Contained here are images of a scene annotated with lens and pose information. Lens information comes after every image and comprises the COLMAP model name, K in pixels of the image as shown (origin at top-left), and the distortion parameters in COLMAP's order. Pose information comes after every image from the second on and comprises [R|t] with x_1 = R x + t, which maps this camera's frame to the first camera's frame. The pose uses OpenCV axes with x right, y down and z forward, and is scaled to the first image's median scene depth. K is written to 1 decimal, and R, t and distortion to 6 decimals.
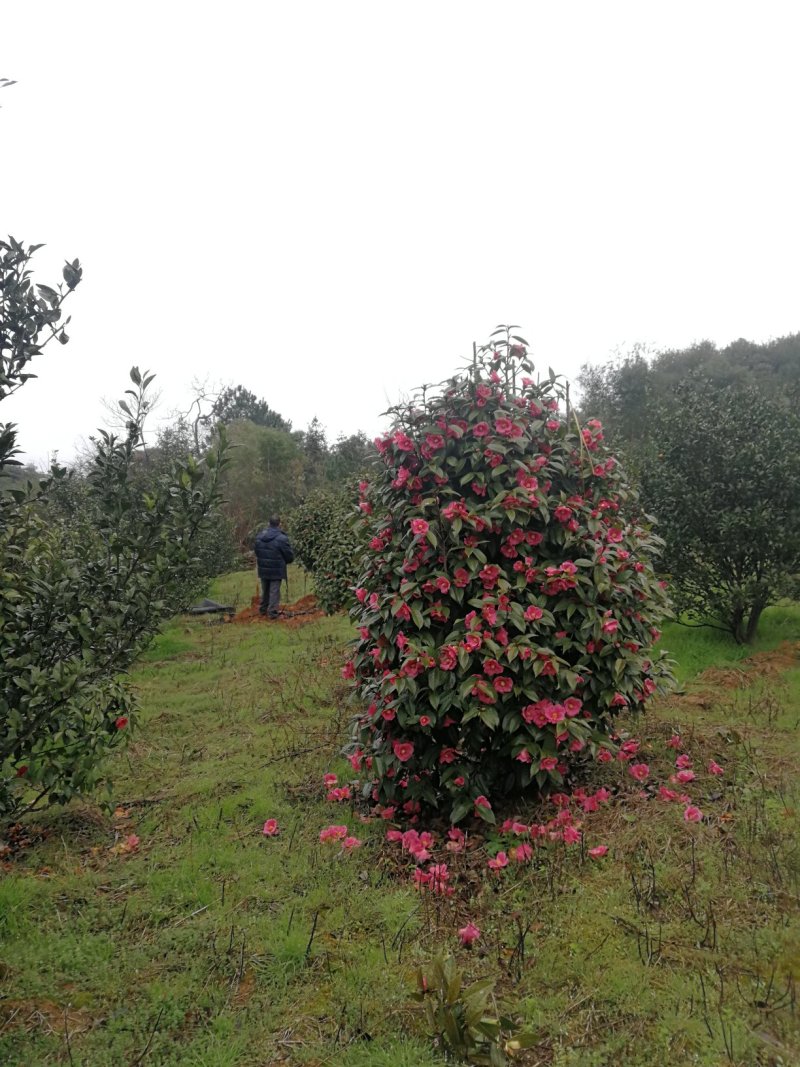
lens RADIAL K [[783.6, 0, 400.6], [0, 783.6, 533.6], [0, 0, 1]] dist [0.028229, 0.004577]
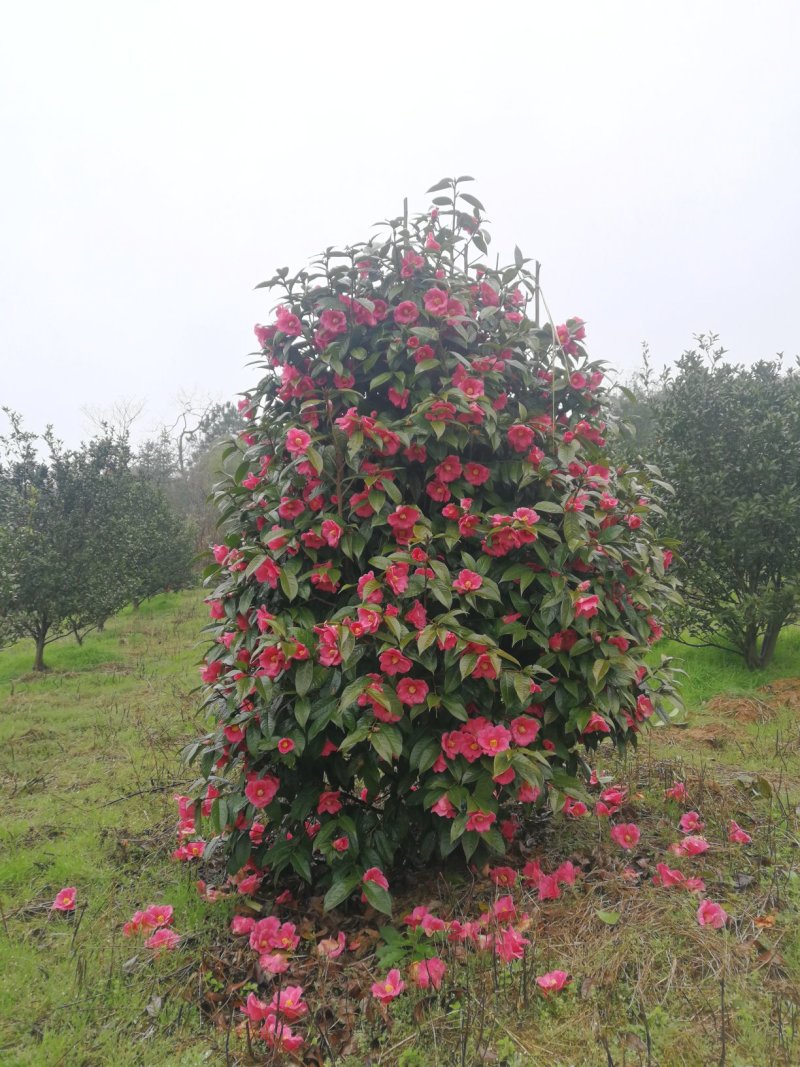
lens RADIAL K [[783.6, 0, 398.1], [0, 783.6, 533.9], [0, 0, 1]] dist [0.028229, 0.004577]
pose [[0.999214, 0.039117, 0.006389, 0.102817], [-0.038837, 0.998472, -0.039314, 0.086356], [-0.007917, 0.039035, 0.999206, 0.346084]]
